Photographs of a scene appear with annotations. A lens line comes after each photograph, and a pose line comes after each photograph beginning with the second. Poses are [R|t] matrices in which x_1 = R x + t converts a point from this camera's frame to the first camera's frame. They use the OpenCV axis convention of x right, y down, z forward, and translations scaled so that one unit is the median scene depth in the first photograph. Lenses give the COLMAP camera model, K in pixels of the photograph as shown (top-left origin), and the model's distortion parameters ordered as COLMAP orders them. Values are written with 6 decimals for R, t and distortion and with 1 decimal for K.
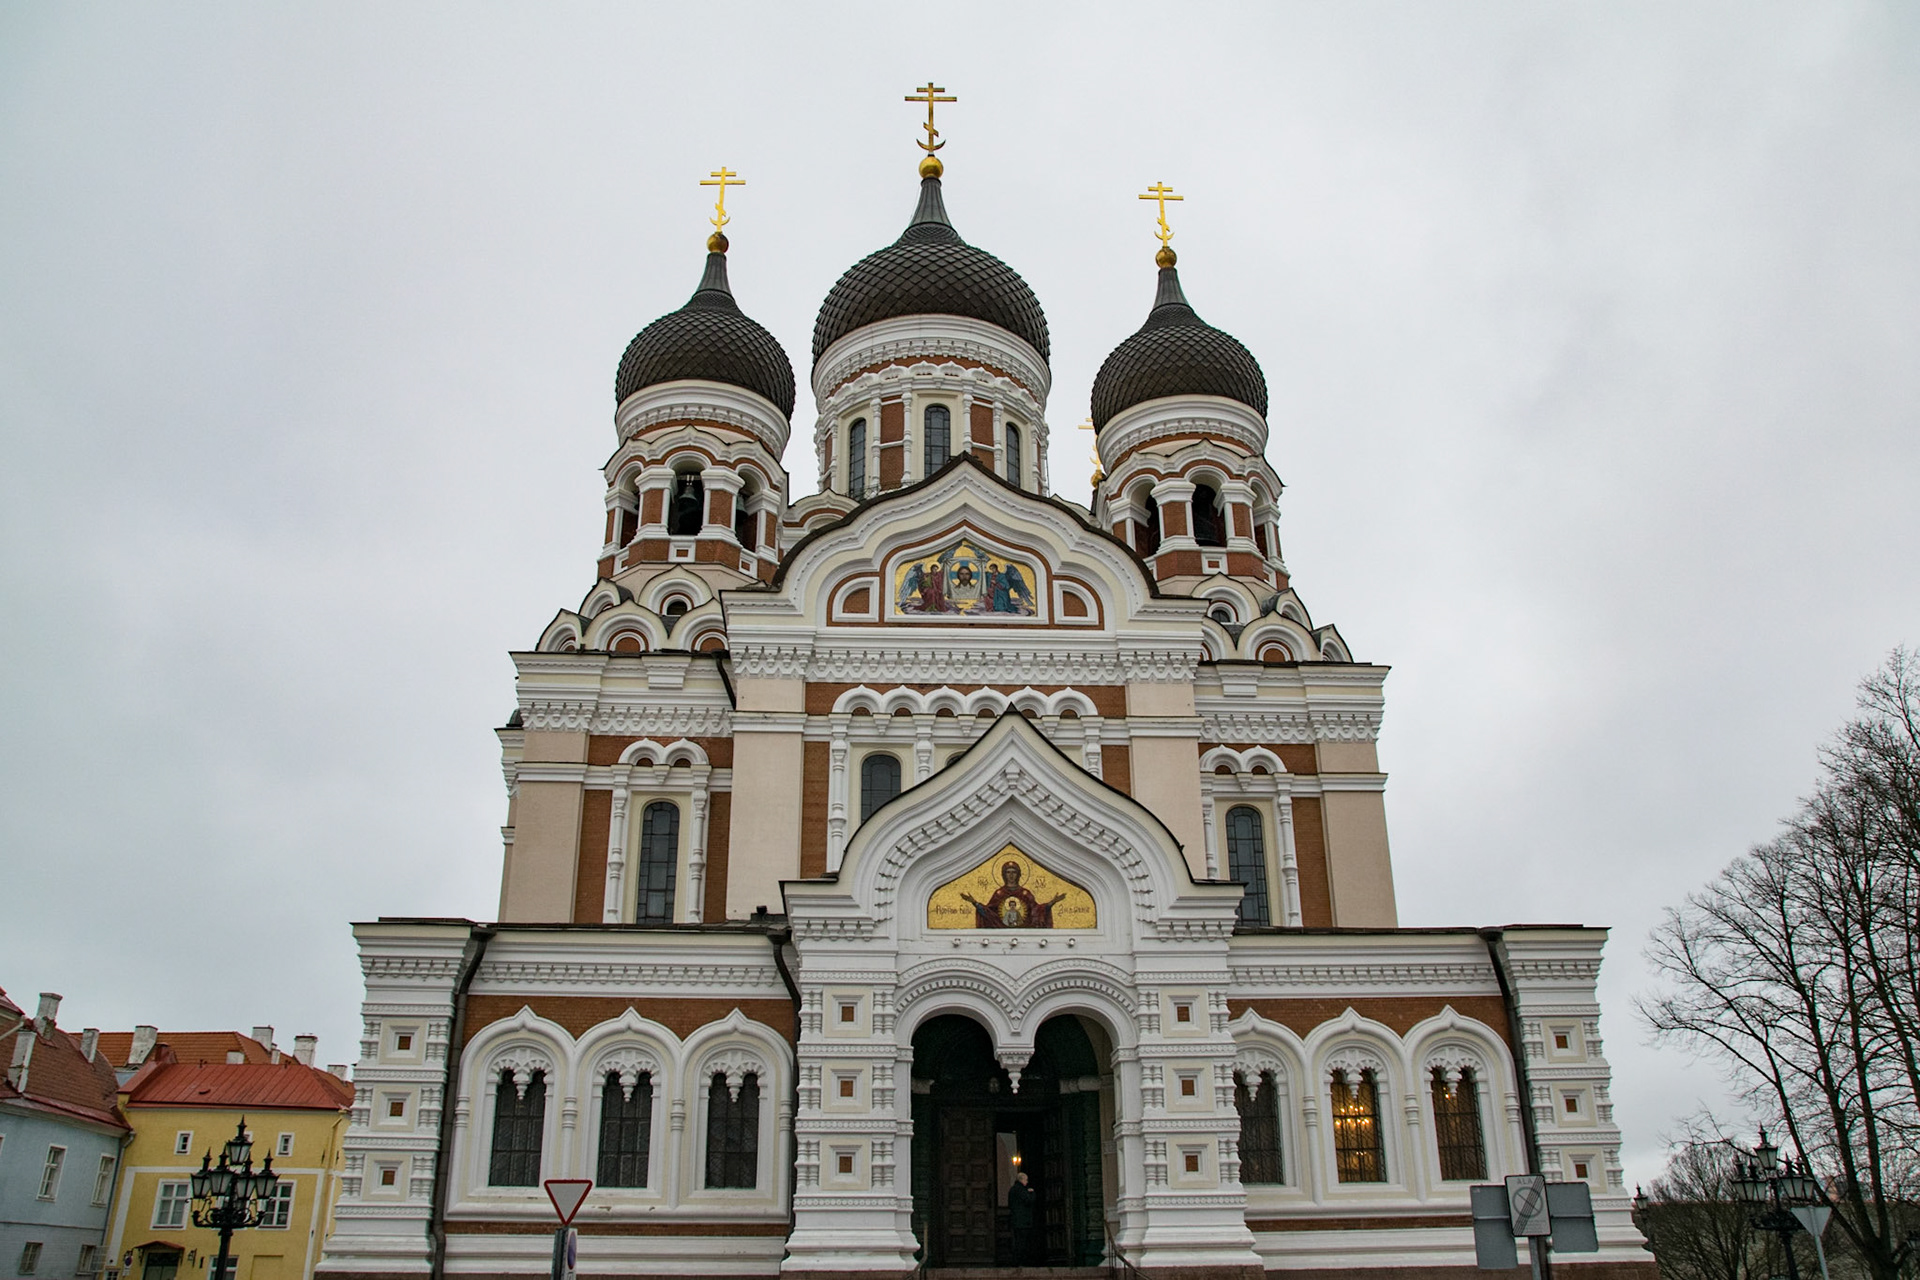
lens RADIAL K [[1702.7, 0, 960.0], [0, 1702.7, 640.0], [0, 0, 1]] dist [-0.122821, 0.230362]
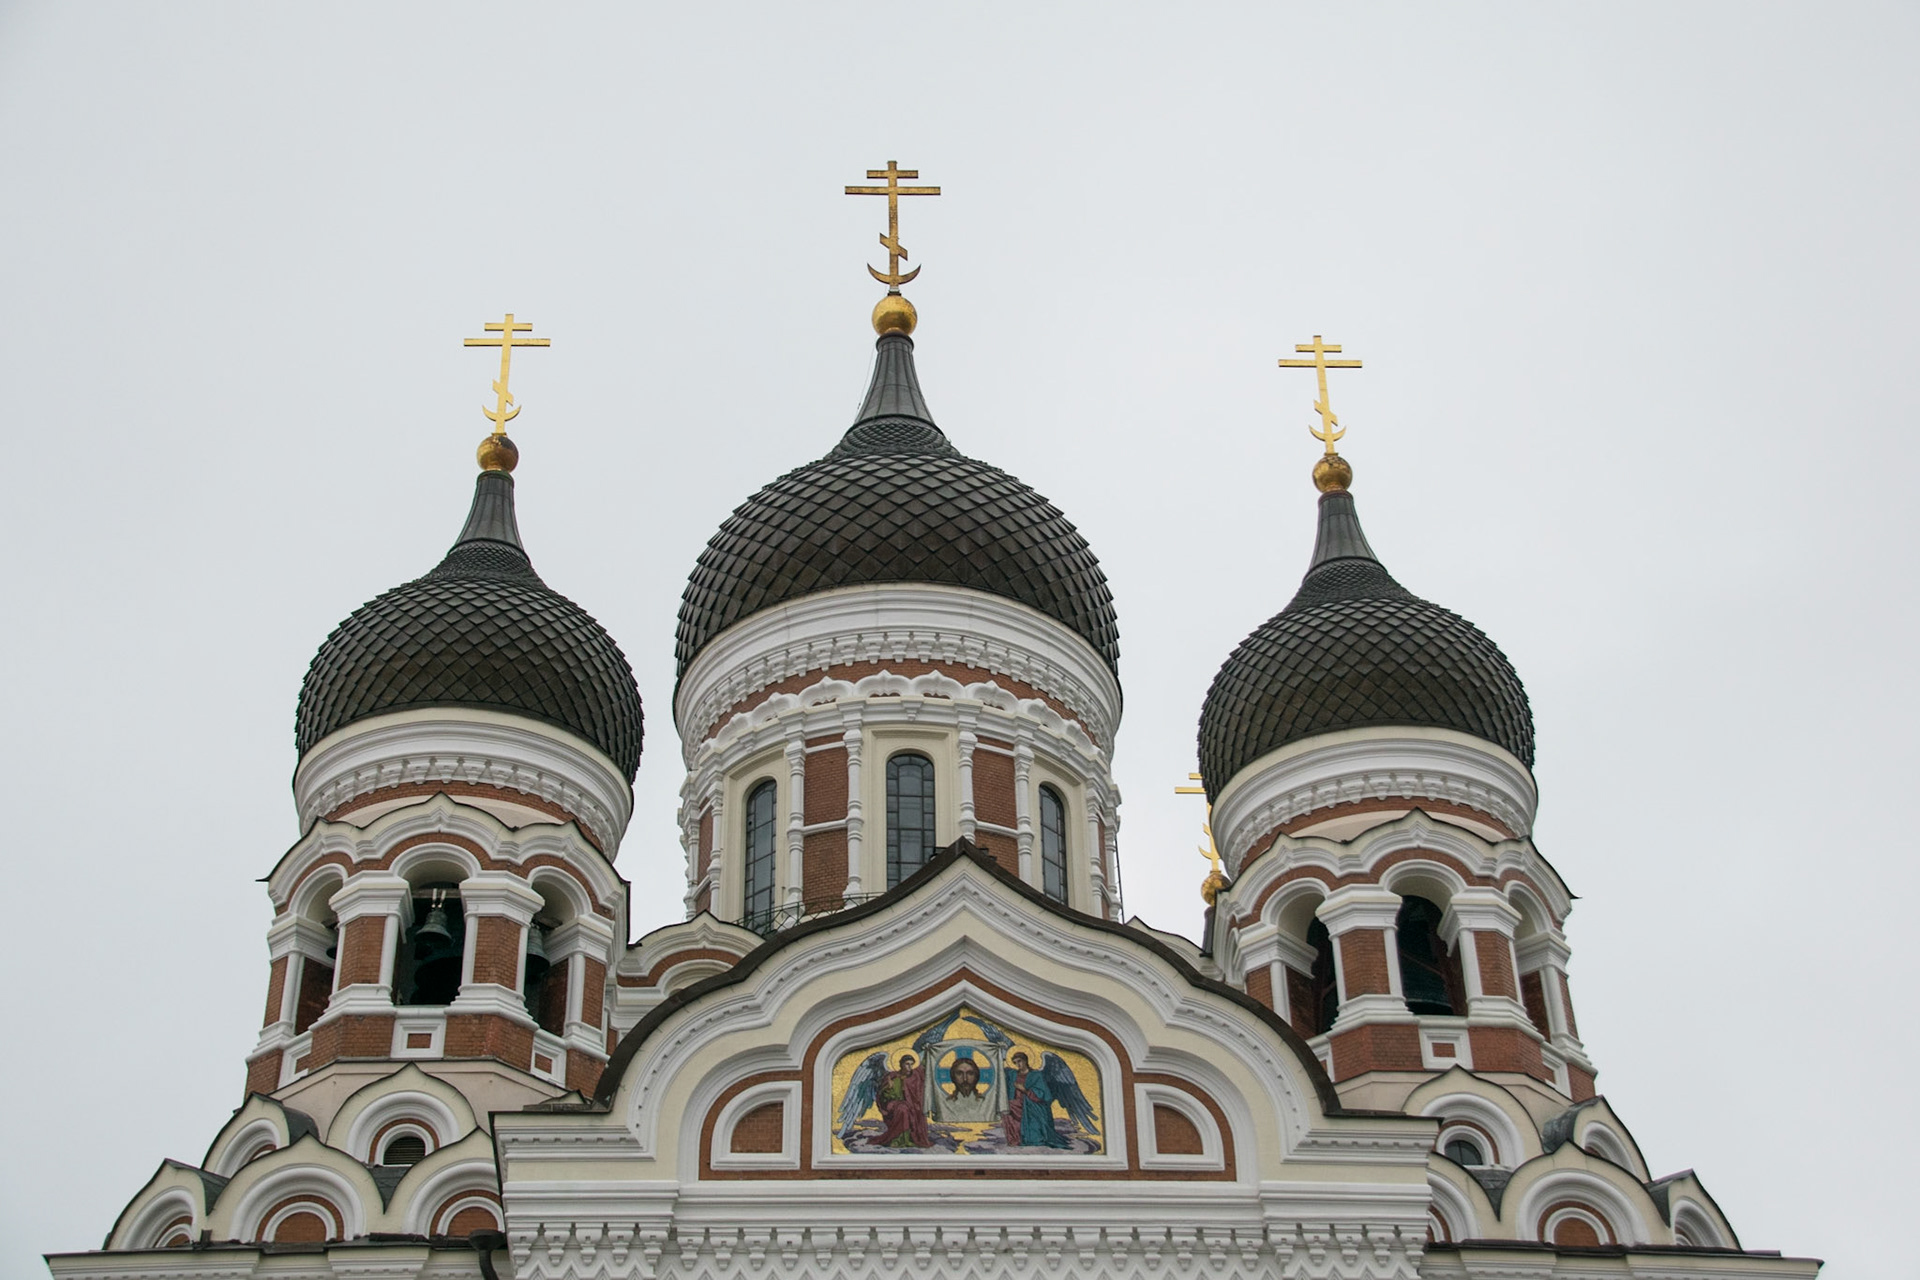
lens RADIAL K [[1702.7, 0, 960.0], [0, 1702.7, 640.0], [0, 0, 1]] dist [-0.122821, 0.230362]
pose [[0.999936, -0.010580, 0.003887, 0.000600], [0.011124, 0.982004, -0.188531, -0.072692], [-0.001823, 0.188562, 0.982060, 0.473224]]
